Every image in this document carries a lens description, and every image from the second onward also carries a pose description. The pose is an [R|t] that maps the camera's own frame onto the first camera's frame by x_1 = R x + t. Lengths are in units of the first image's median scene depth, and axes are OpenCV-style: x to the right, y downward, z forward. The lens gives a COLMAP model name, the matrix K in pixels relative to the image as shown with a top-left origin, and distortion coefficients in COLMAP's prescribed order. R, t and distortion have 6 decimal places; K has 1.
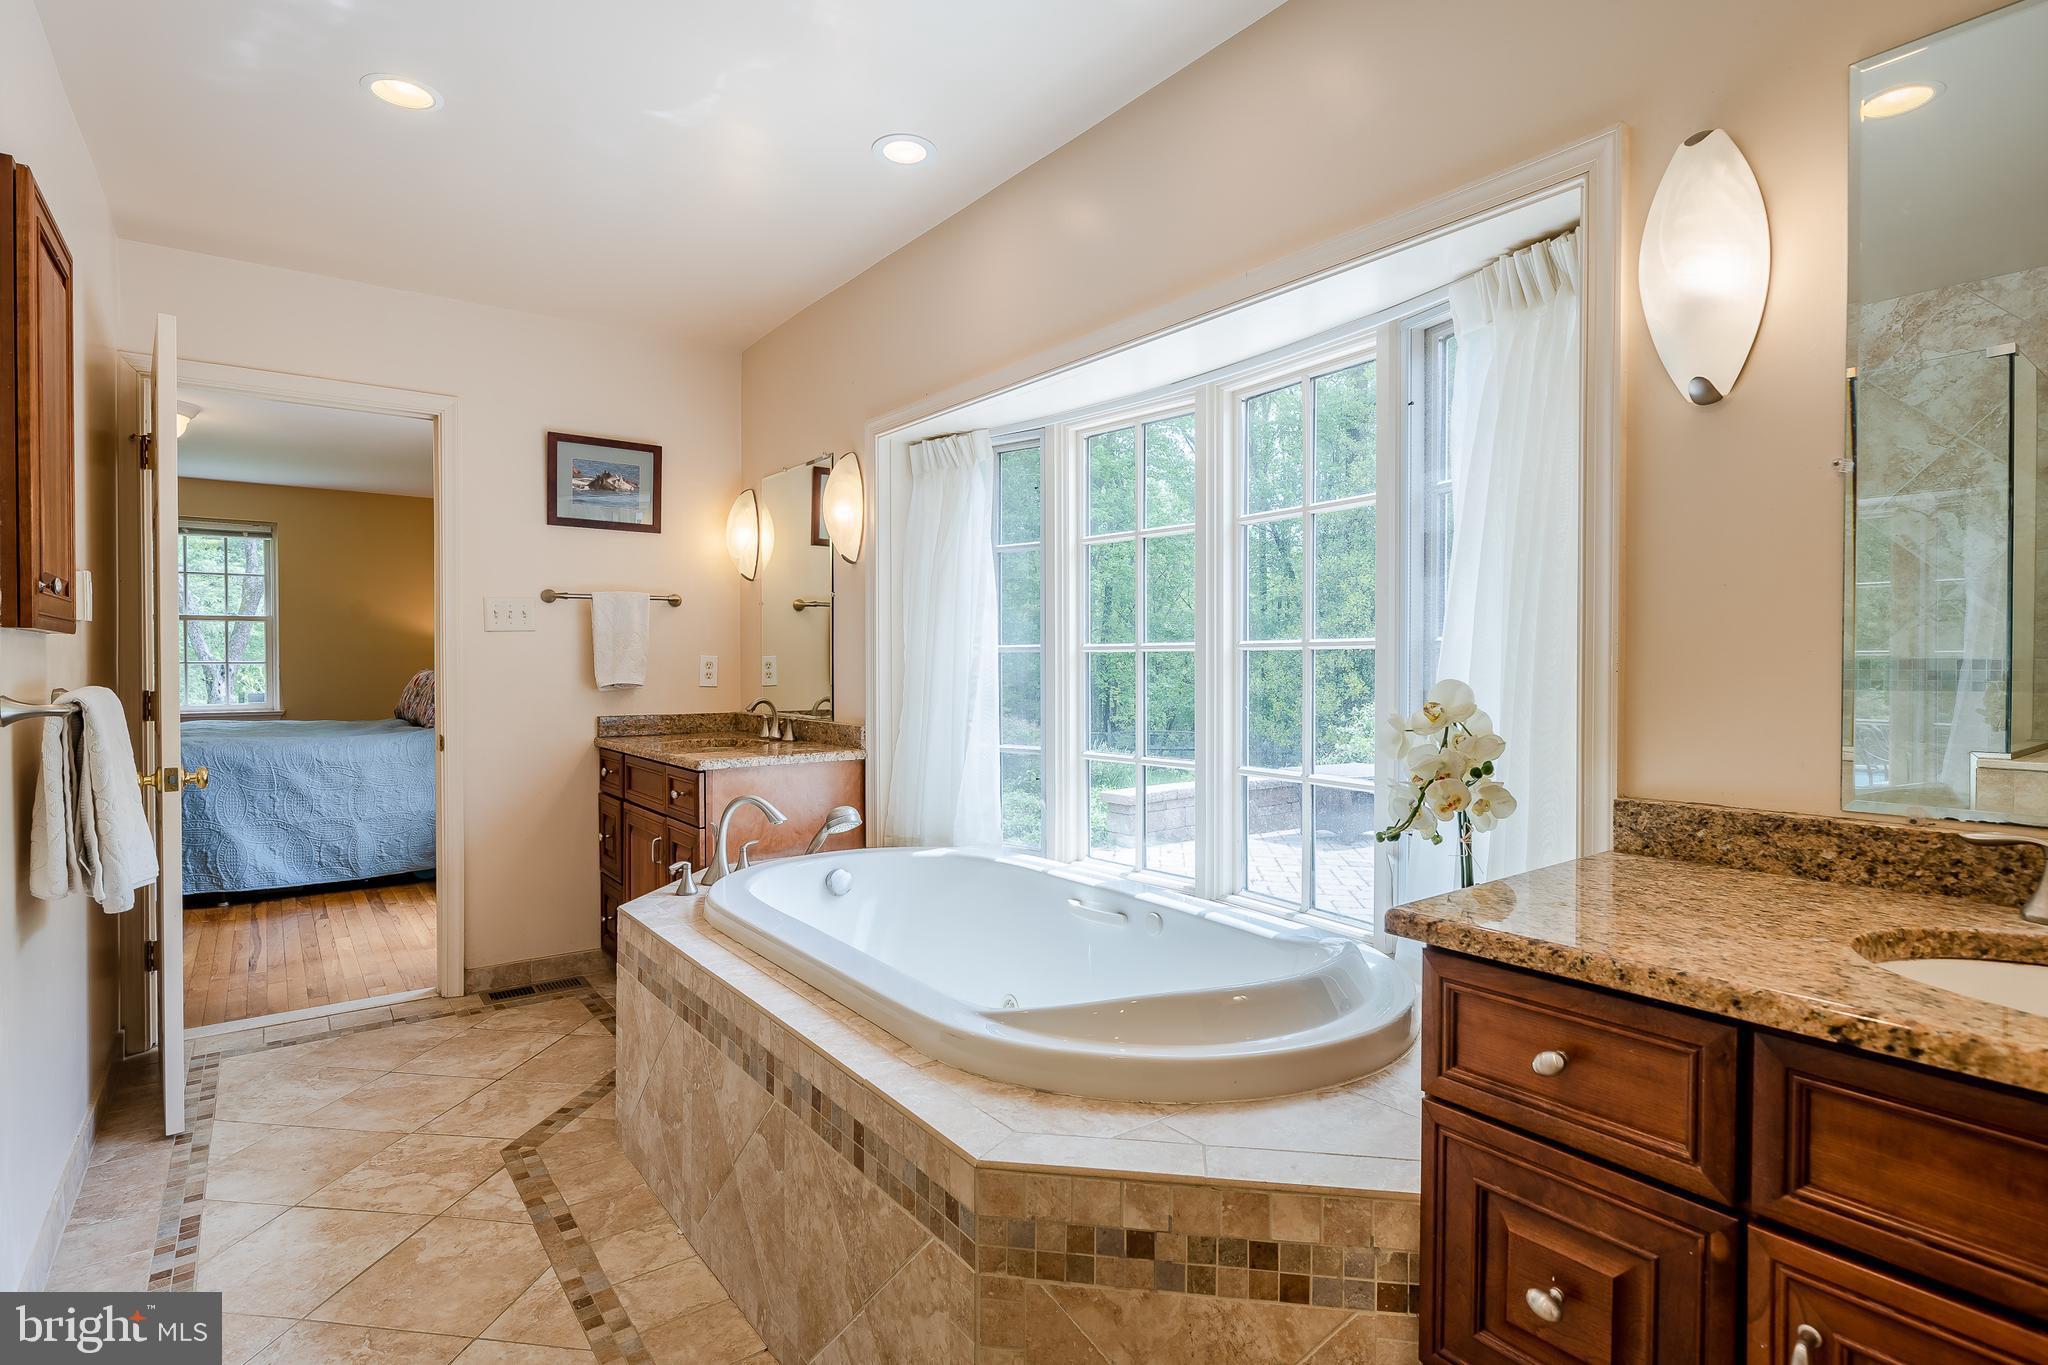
lens RADIAL K [[1012.1, 0, 1018.6], [0, 1012.1, 667.6], [0, 0, 1]] dist [-0.002115, -0.000367]
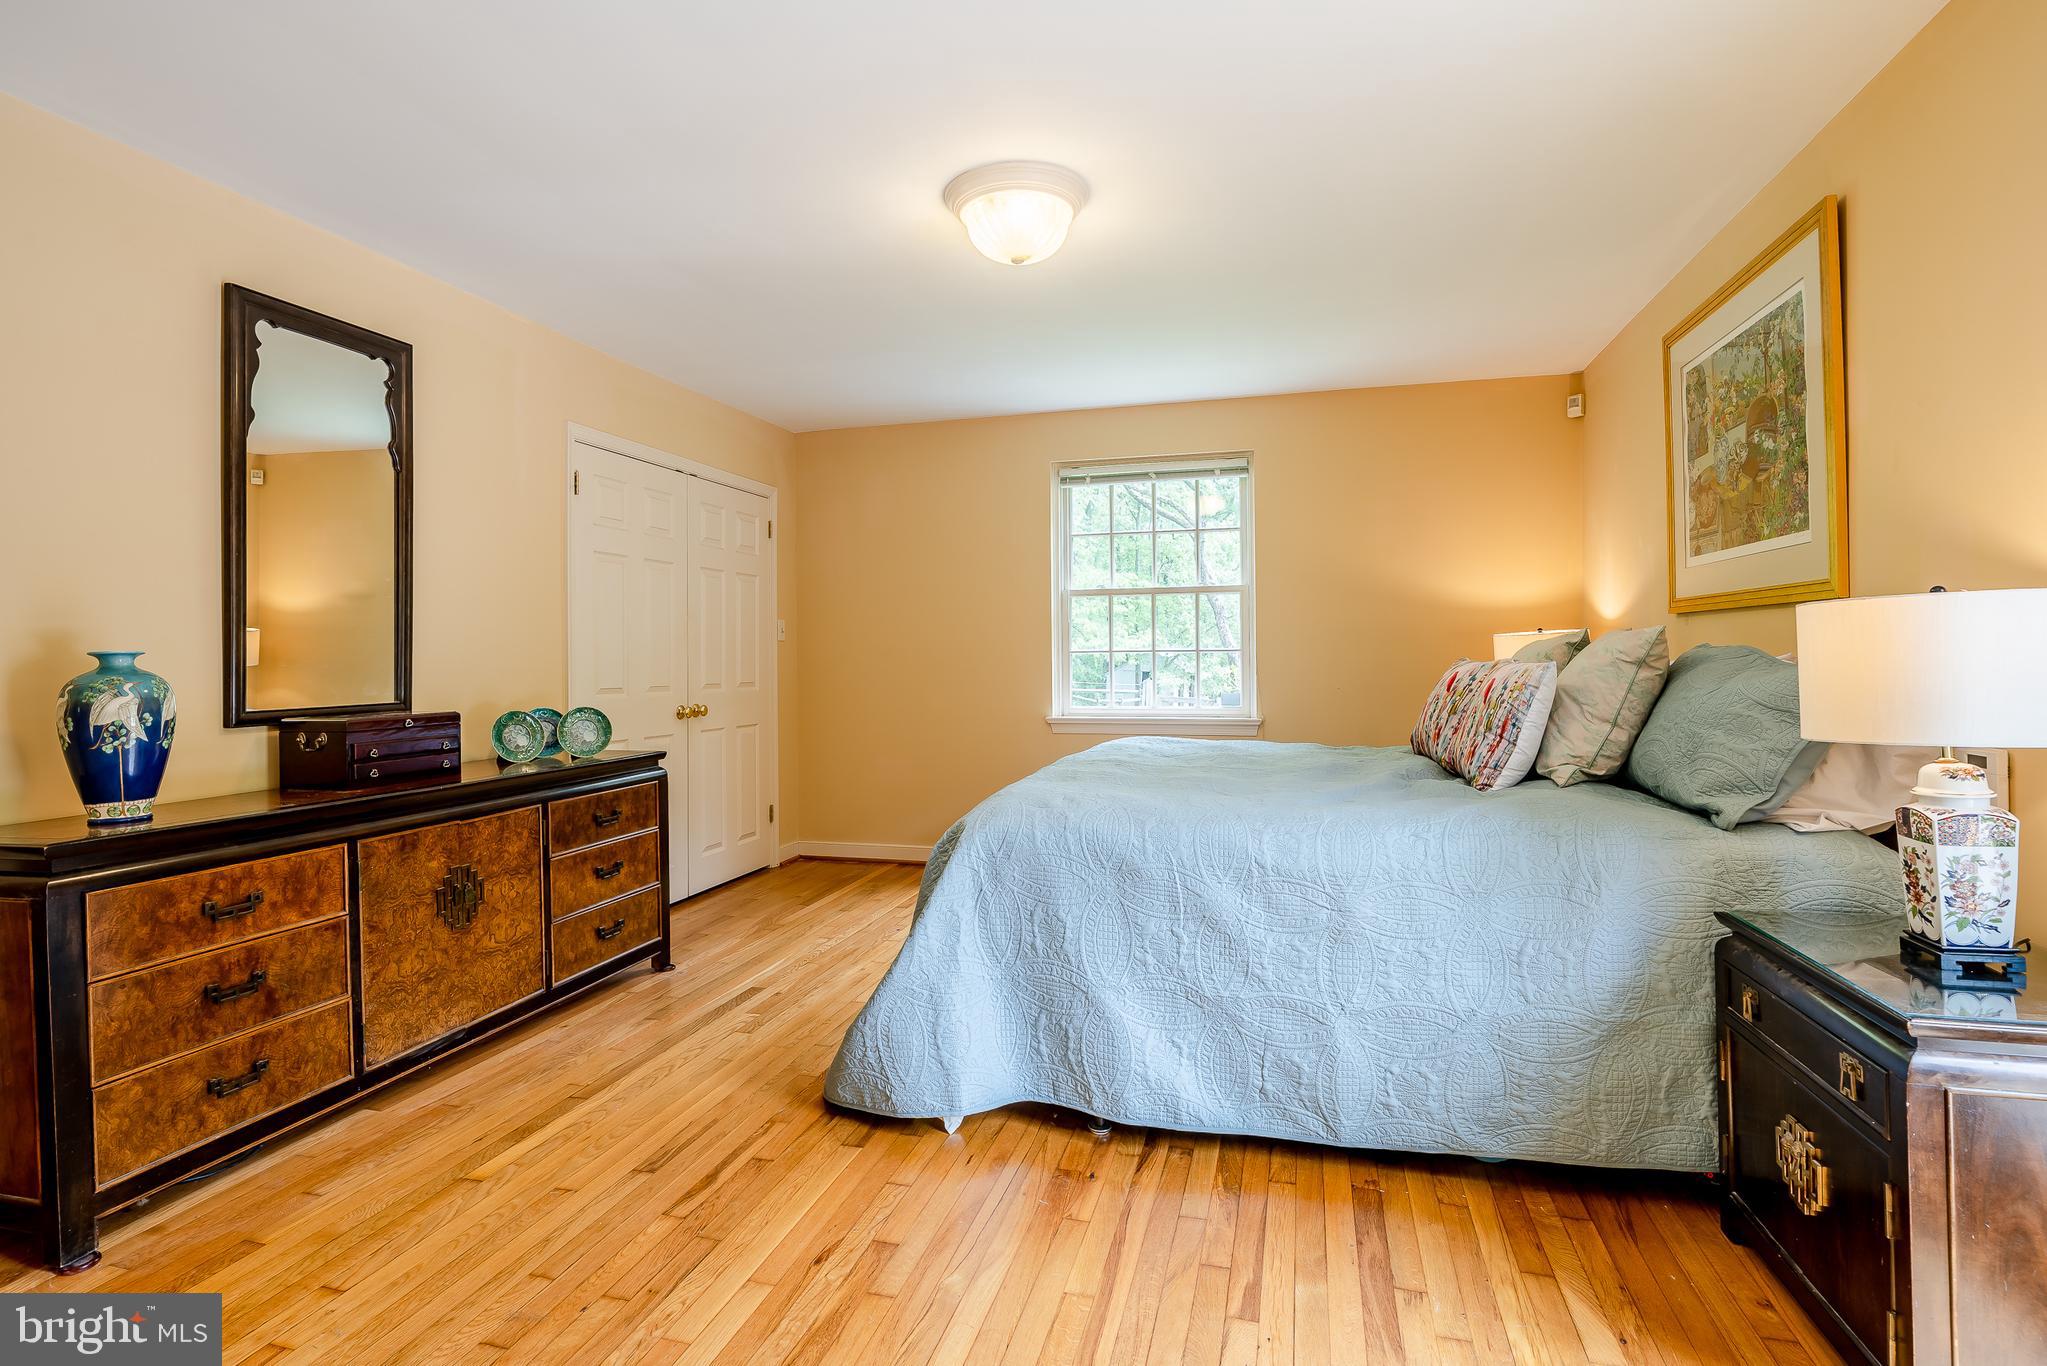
lens RADIAL K [[1011.6, 0, 1018.1], [0, 1011.6, 668.1], [0, 0, 1]] dist [-0.002115, -0.000367]
pose [[0.612217, 0.005253, -0.790673, -0.400674], [0.002166, 0.999963, 0.008321, 0.002498], [0.790687, -0.006807, 0.612183, 0.635096]]
